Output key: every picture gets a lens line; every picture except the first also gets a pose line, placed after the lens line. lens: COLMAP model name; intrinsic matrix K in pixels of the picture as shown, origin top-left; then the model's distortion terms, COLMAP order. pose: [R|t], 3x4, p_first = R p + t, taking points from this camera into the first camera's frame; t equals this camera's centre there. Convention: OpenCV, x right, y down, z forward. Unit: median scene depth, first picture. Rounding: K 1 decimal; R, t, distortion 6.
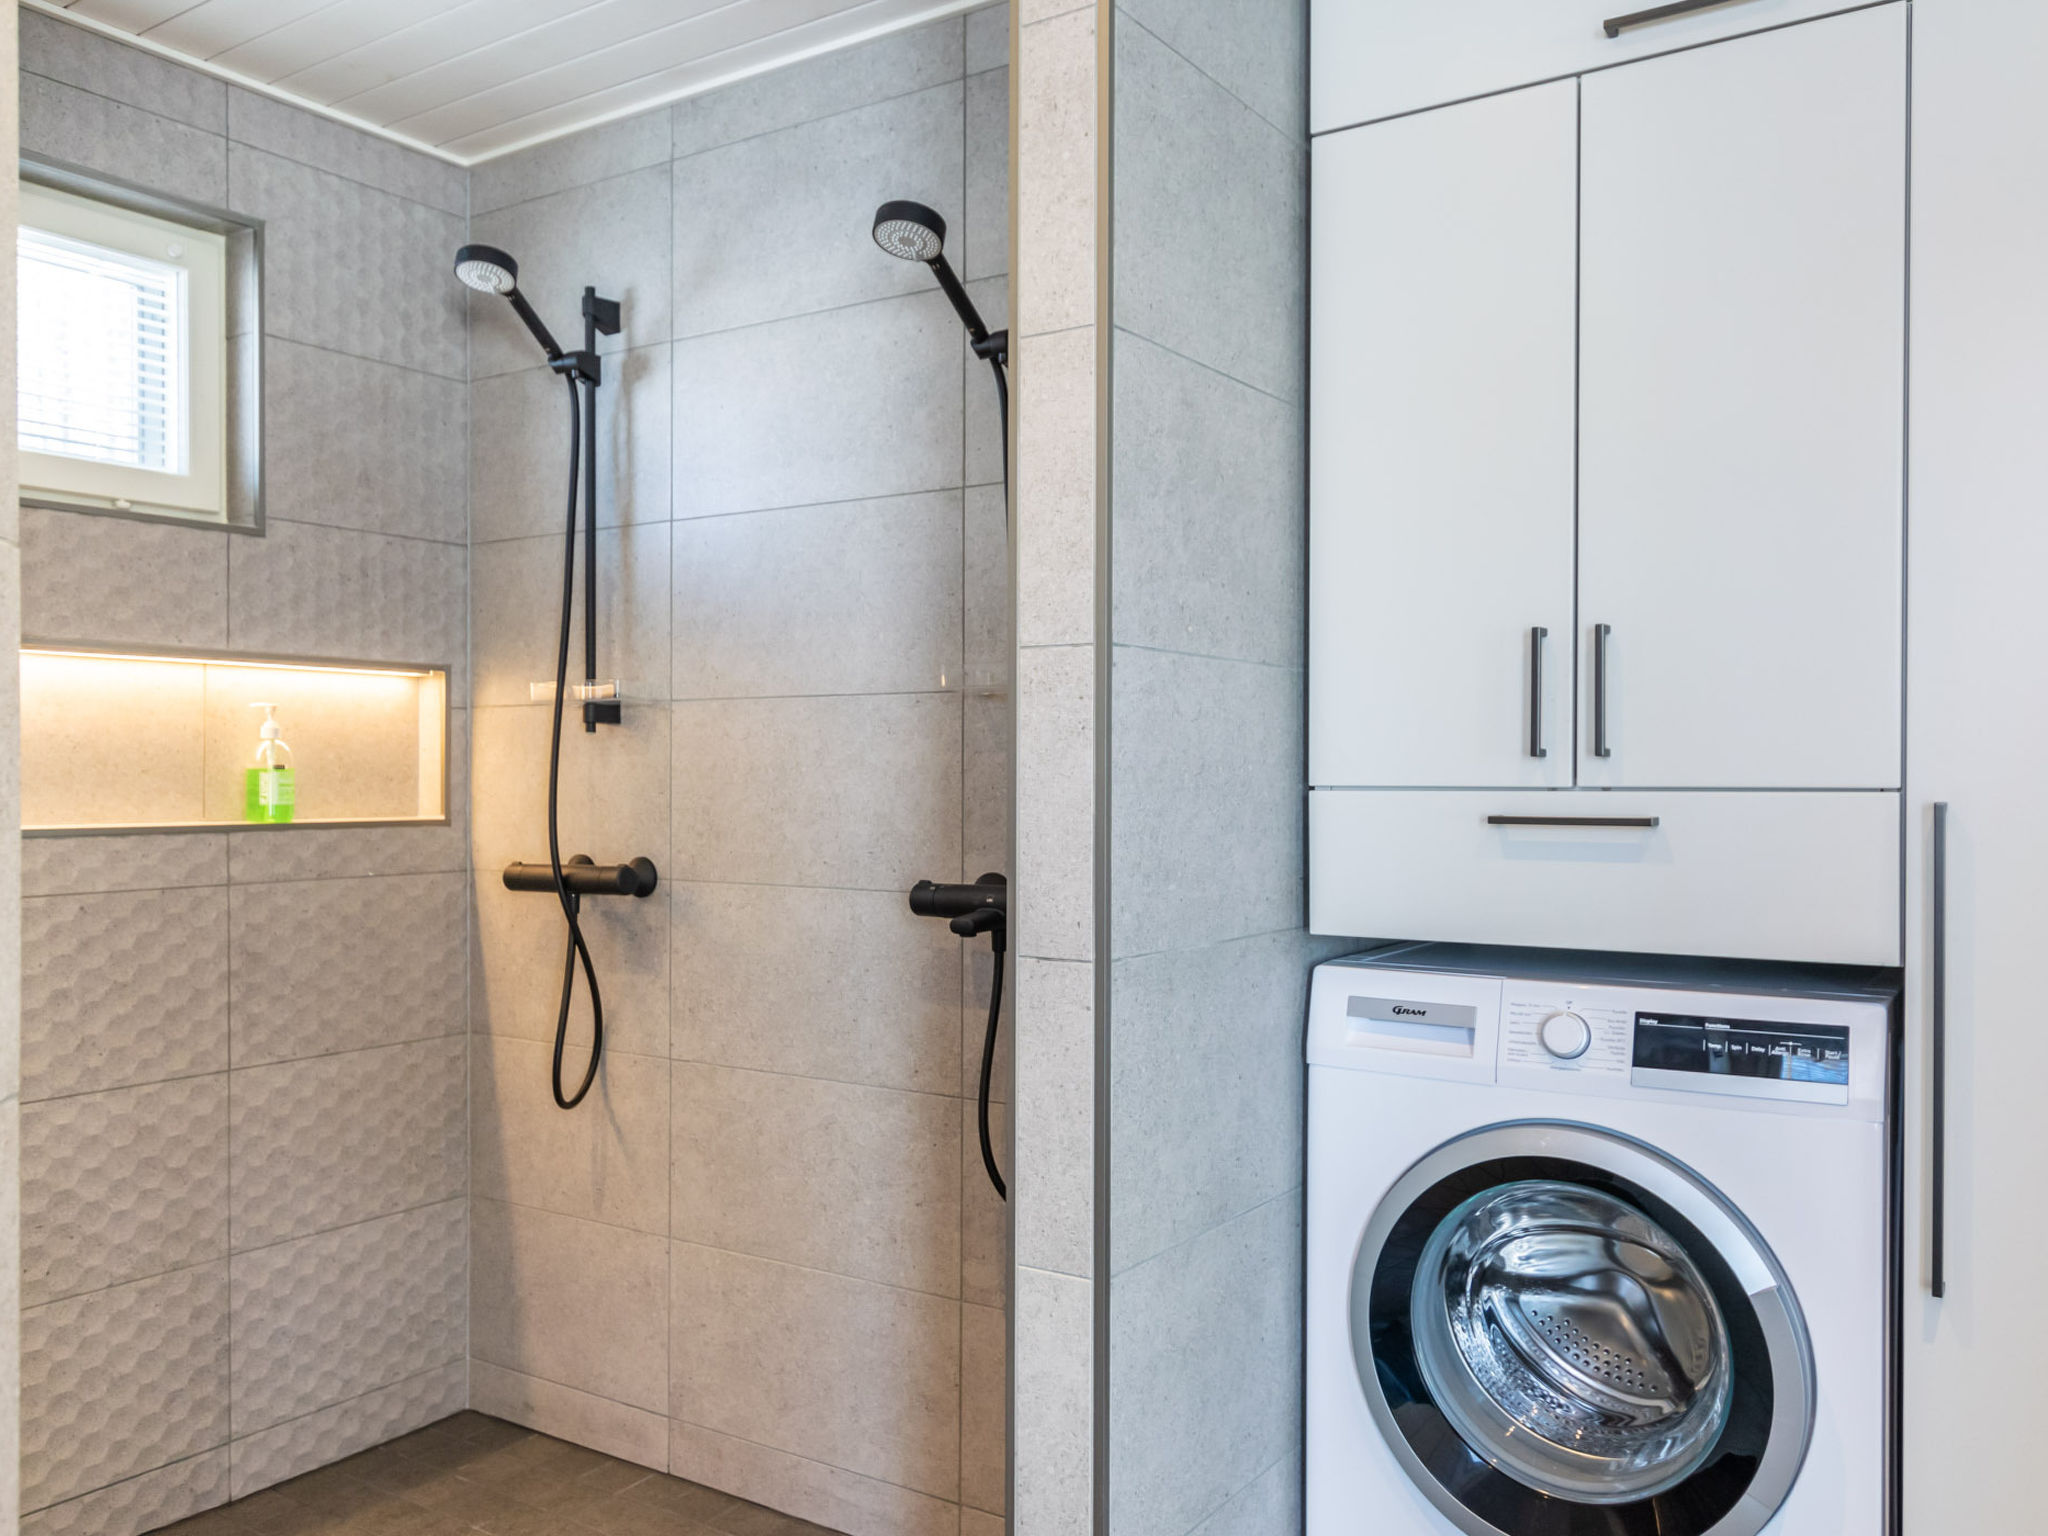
lens RADIAL K [[1653.5, 0, 1024.0], [0, 1653.5, 768.0], [0, 0, 1]] dist [0.000891, 0.001182]
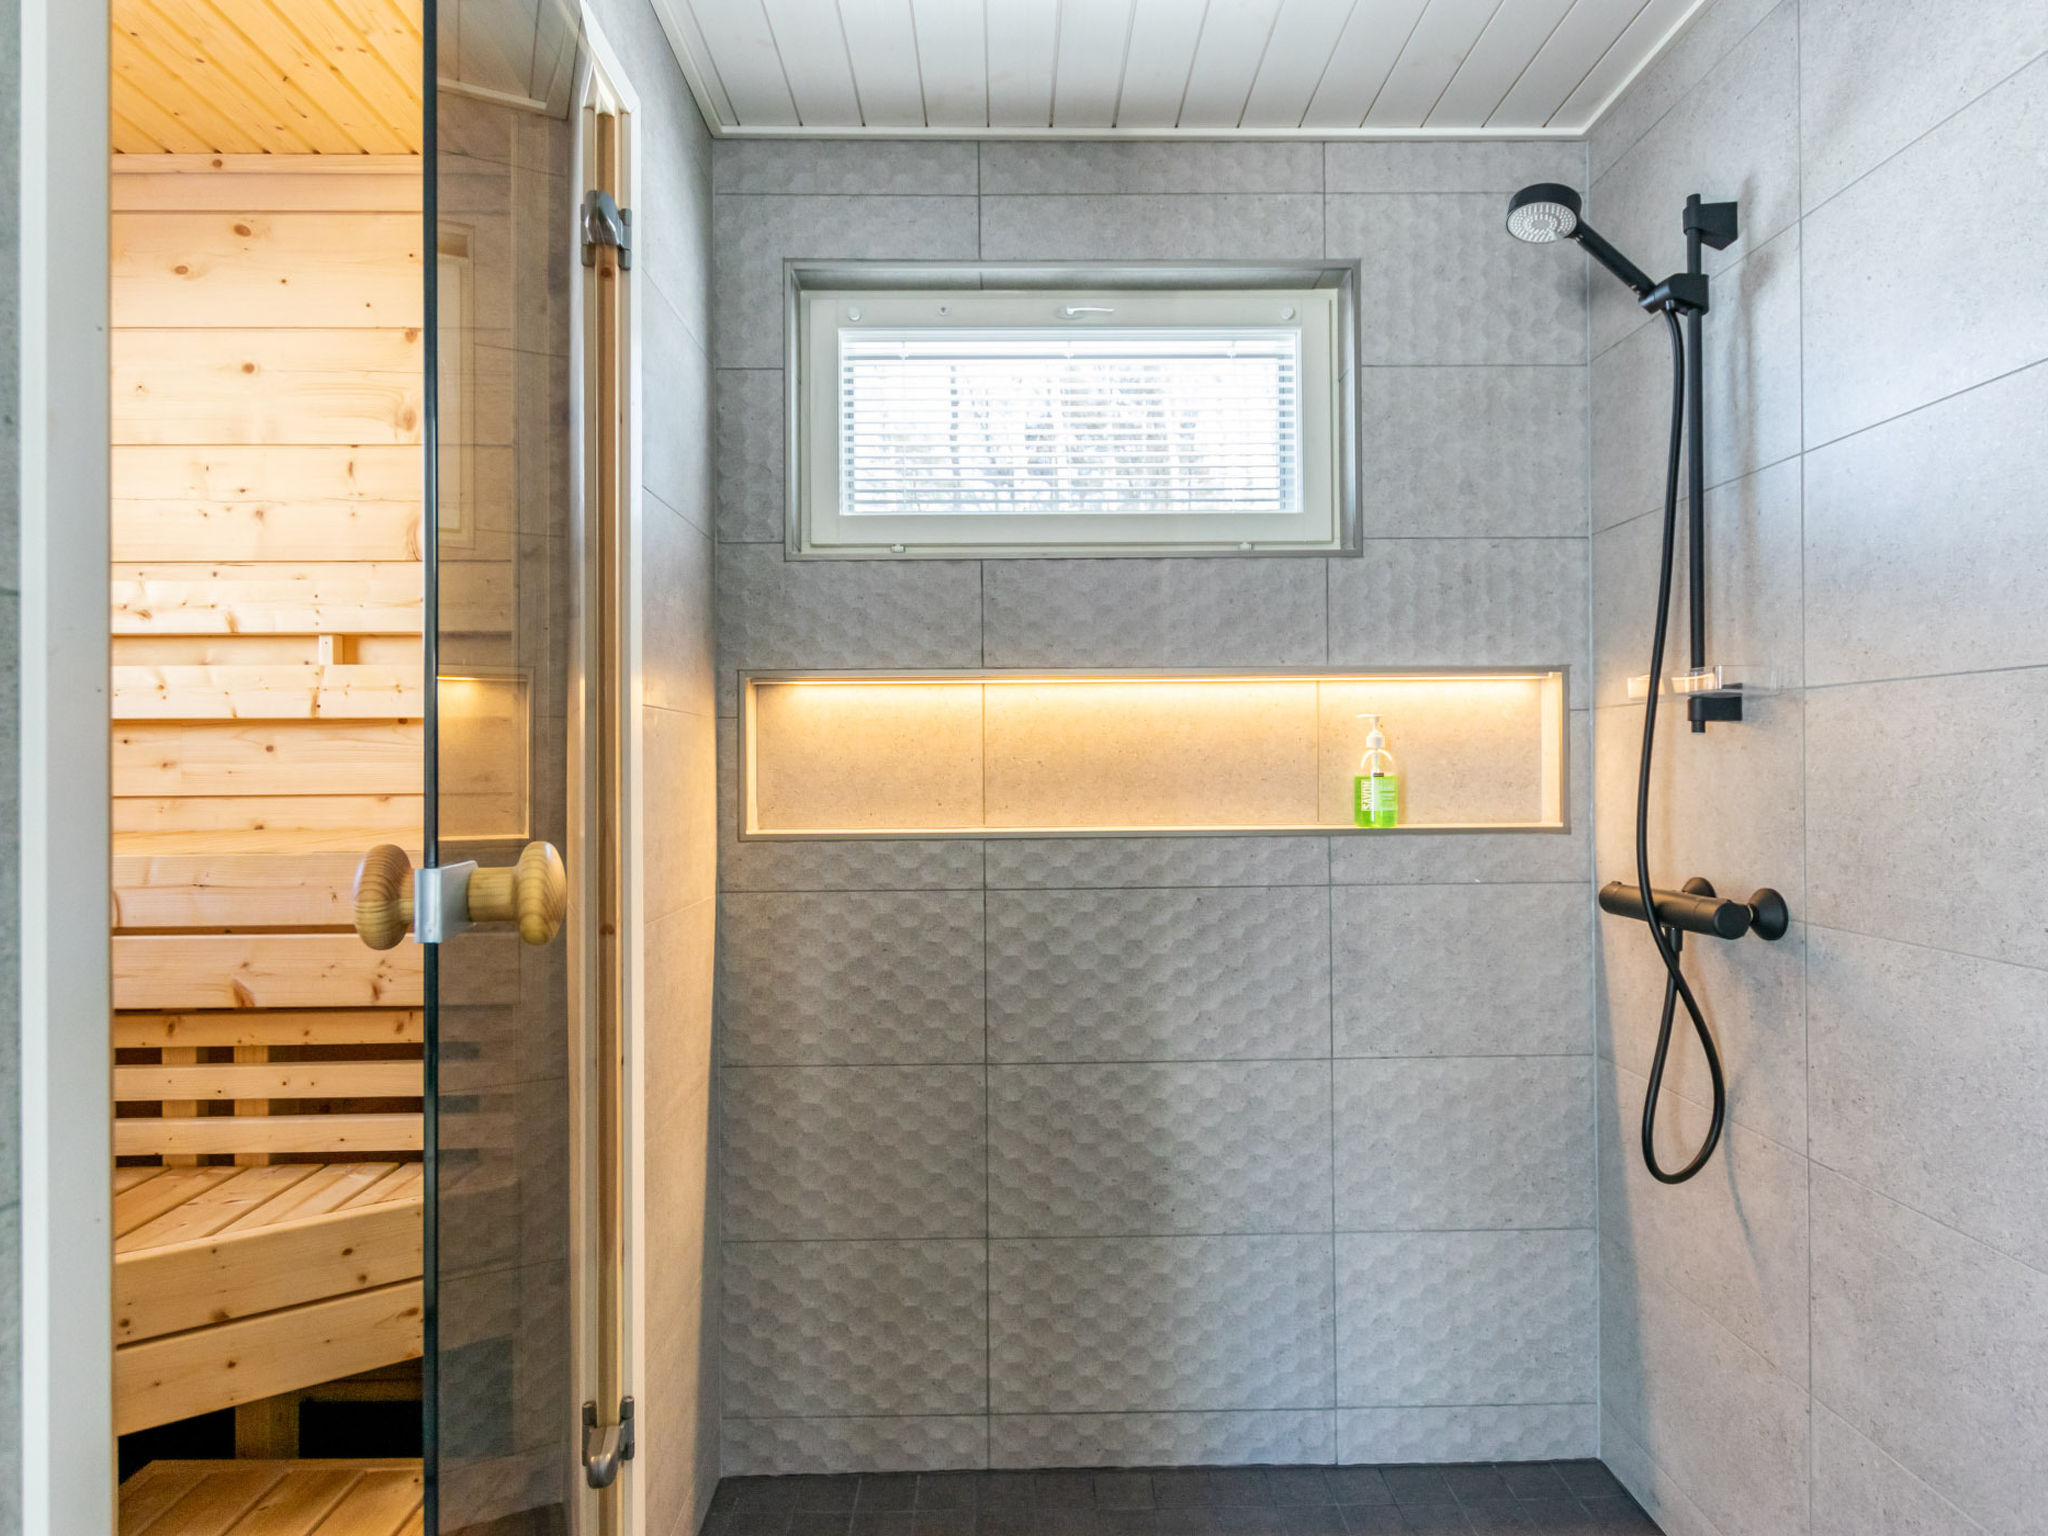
lens RADIAL K [[1137.6, 0, 1026.0], [0, 1137.6, 759.0], [0, 0, 1]] dist [0.006268, -0.002602]
pose [[0.570048, -0.010685, -0.821542, 0.014318], [0.013823, 0.999899, -0.003414, -0.011054], [0.821495, -0.009410, 0.570137, 0.400948]]
